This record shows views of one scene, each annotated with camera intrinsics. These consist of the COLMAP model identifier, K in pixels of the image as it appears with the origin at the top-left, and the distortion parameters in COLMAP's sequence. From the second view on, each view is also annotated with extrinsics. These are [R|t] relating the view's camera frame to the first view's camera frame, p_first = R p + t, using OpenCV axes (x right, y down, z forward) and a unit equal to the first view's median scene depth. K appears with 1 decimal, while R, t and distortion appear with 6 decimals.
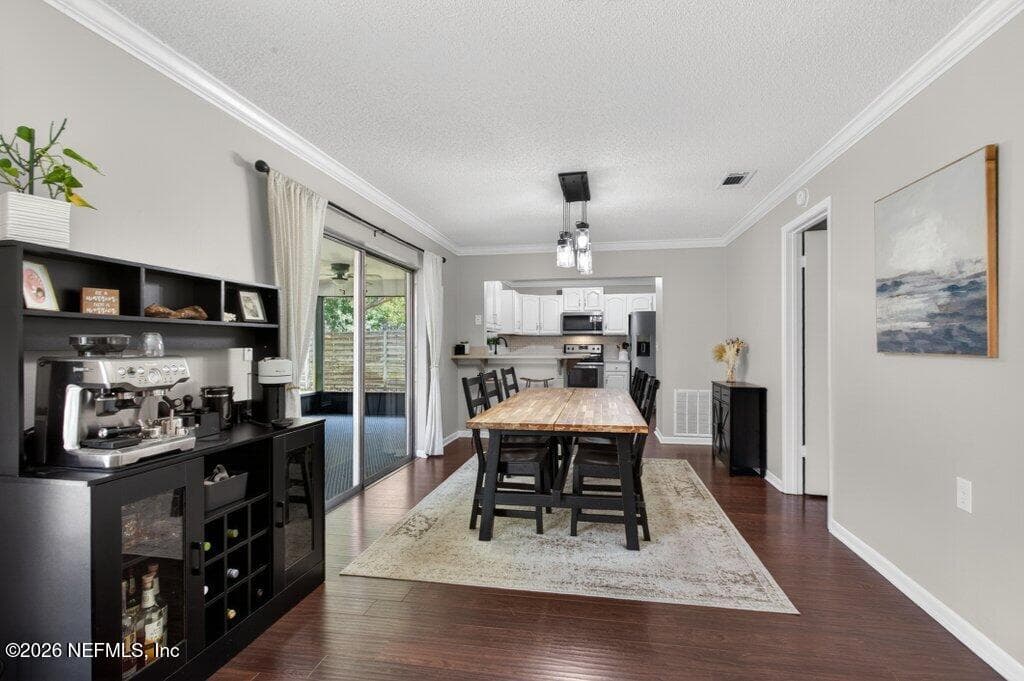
lens RADIAL K [[491.1, 0, 513.0], [0, 491.1, 322.1], [0, 0, 1]] dist [-0.000561, -0.000248]
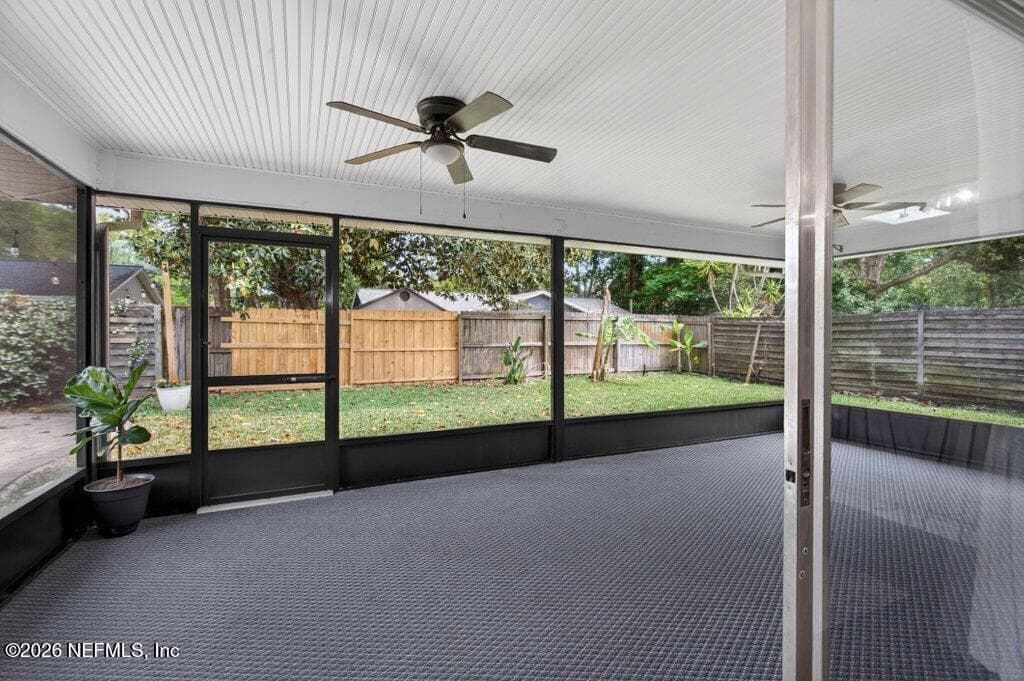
lens RADIAL K [[470.6, 0, 512.0], [0, 470.6, 340.5], [0, 0, 1]] dist [-0.000216, 0.000005]
pose [[0.572303, 0.016391, -0.819878, -0.256953], [0.035193, 0.998388, 0.044526, 0.048217], [0.819286, -0.054337, 0.570804, 0.865310]]
